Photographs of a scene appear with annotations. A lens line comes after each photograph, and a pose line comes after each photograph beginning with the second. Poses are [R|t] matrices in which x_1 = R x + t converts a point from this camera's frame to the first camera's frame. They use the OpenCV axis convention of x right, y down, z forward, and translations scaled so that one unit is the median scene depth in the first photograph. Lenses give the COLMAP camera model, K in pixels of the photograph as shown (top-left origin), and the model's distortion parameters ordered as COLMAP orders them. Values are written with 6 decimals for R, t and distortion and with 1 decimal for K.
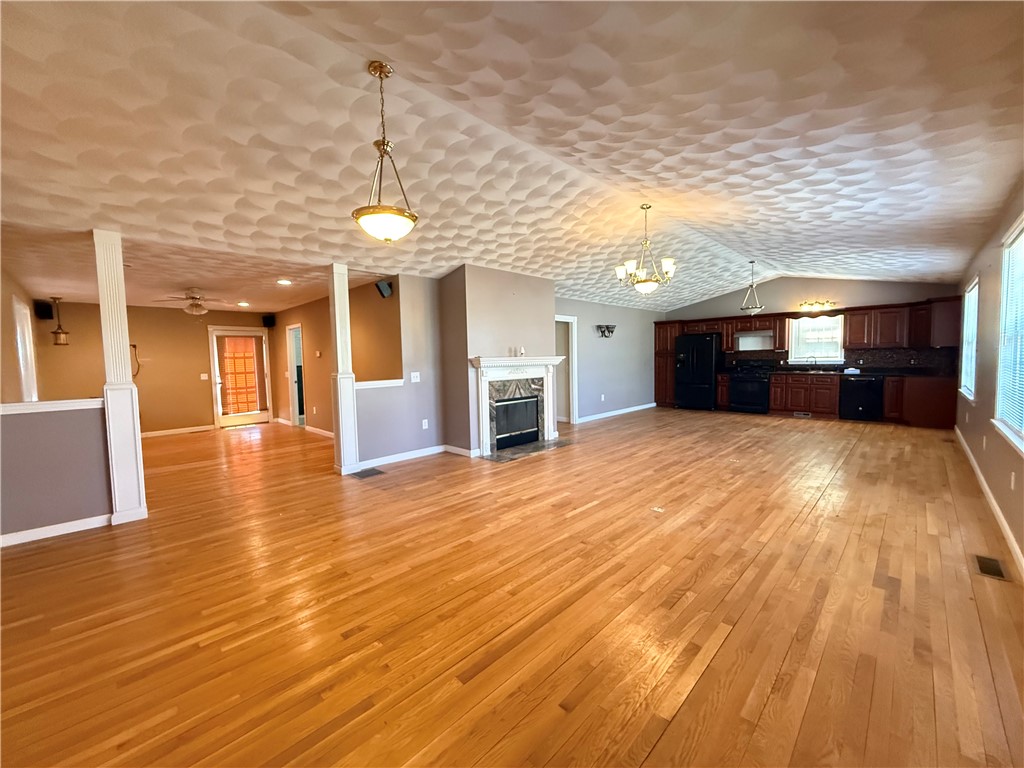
lens RADIAL K [[408.1, 0, 512.0], [0, 408.1, 384.0], [0, 0, 1]] dist [0.000244, 0.000479]
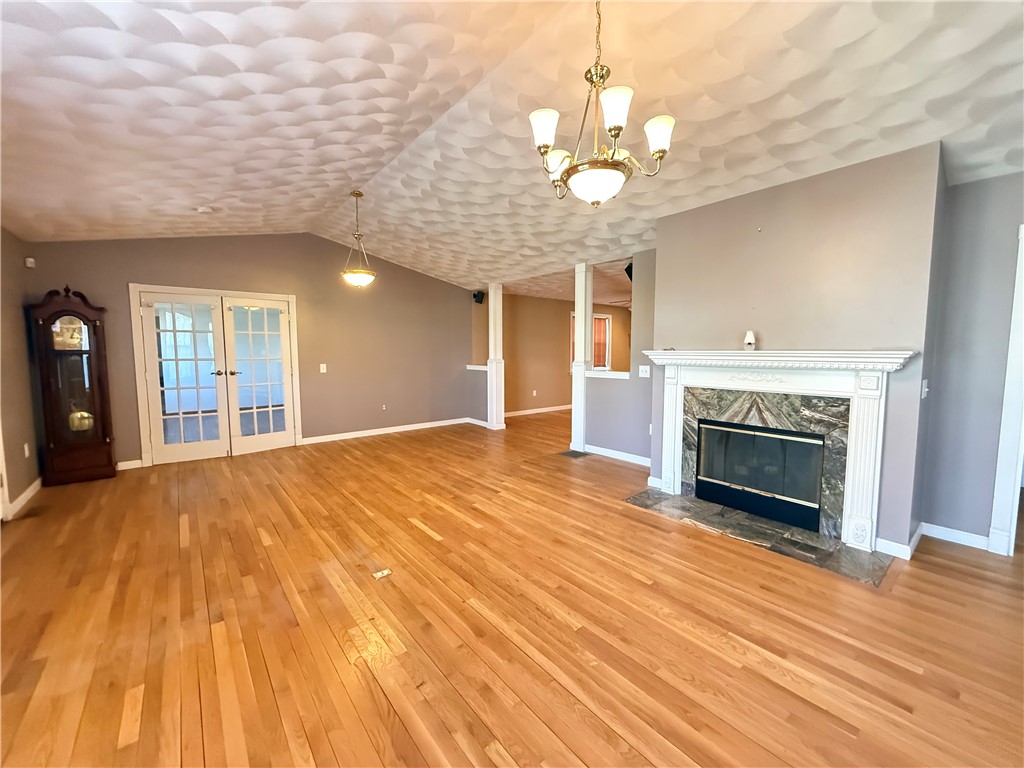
lens RADIAL K [[408.1, 0, 512.0], [0, 408.1, 384.0], [0, 0, 1]] dist [0.000244, 0.000479]
pose [[-0.103360, 0.104737, -0.989114, 0.617199], [-0.057191, 0.992169, 0.111037, -0.067546], [0.992998, 0.068045, -0.096561, 0.784186]]
